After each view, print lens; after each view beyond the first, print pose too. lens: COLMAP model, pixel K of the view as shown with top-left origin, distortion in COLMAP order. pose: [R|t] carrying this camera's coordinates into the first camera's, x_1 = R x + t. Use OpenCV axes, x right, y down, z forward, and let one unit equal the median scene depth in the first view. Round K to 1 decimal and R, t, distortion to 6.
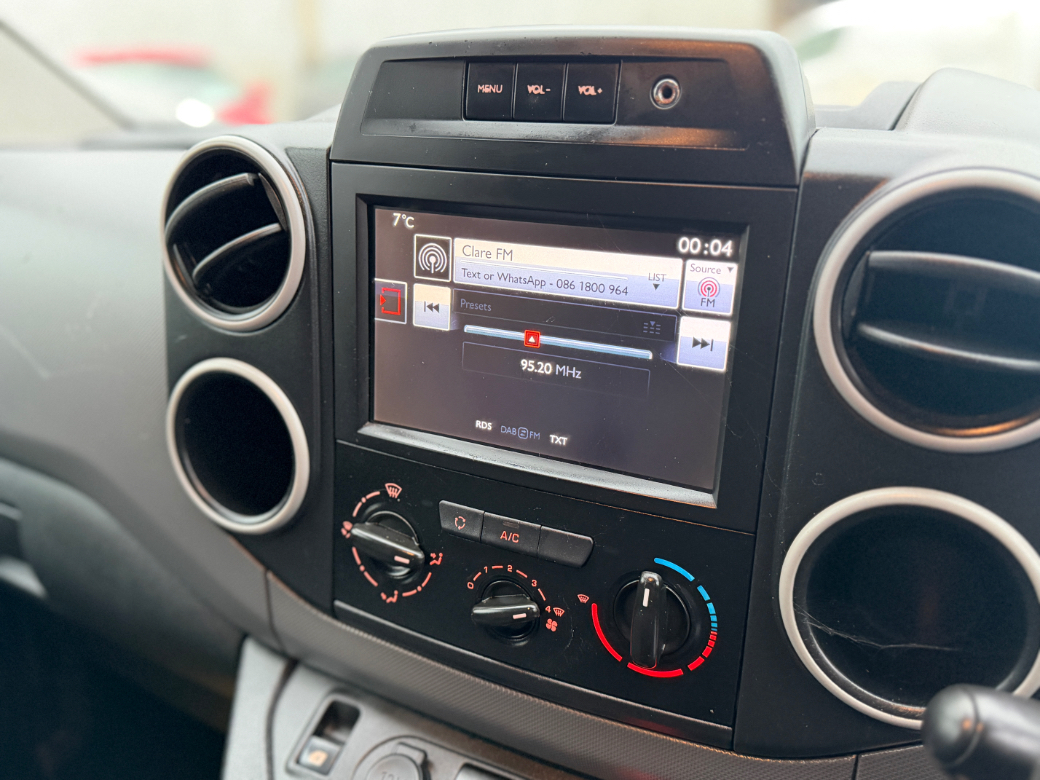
lens RADIAL K [[898.7, 0, 520.0], [0, 898.7, 390.0], [0, 0, 1]] dist [0.025710, 0.003141]
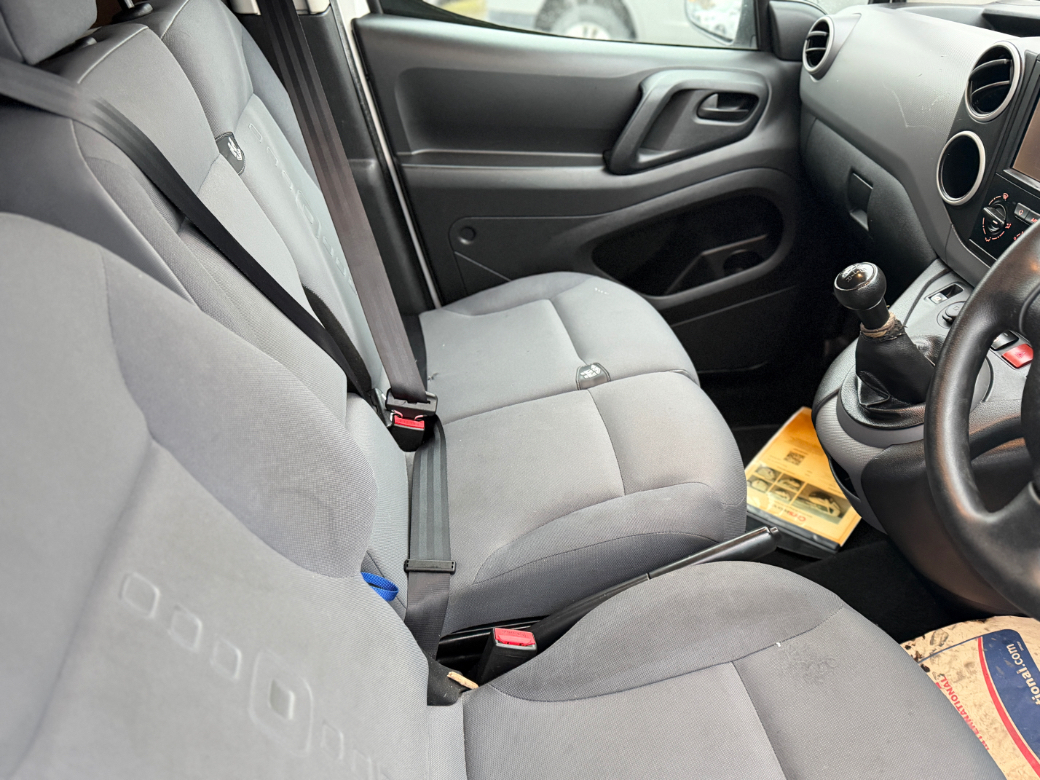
lens RADIAL K [[898.7, 0, 520.0], [0, 898.7, 390.0], [0, 0, 1]] dist [0.025710, 0.003141]
pose [[0.584934, 0.426548, -0.689861, 1.049810], [-0.268312, 0.904421, 0.331710, 0.124205], [0.765415, -0.008930, 0.643475, -1.688856]]
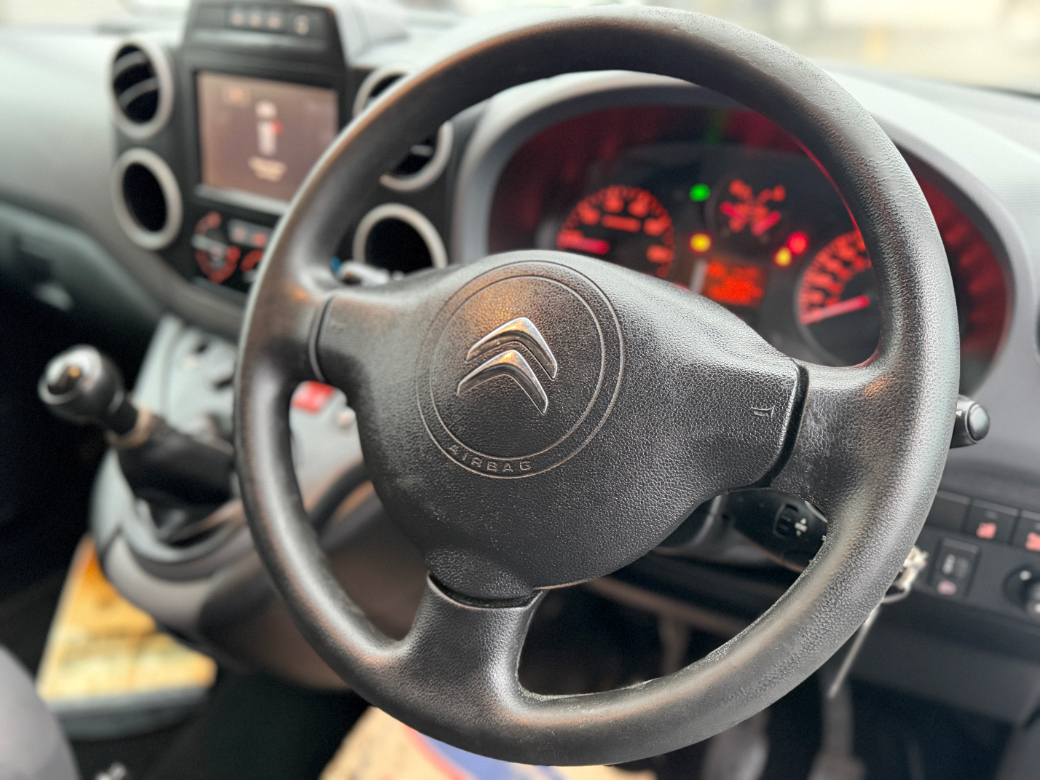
lens RADIAL K [[898.7, 0, 520.0], [0, 898.7, 390.0], [0, 0, 1]] dist [0.025710, 0.003141]
pose [[0.995934, 0.052917, -0.072905, 0.706473], [-0.041987, 0.988679, 0.144049, 0.167558], [0.079702, -0.140402, 0.986881, -0.987648]]
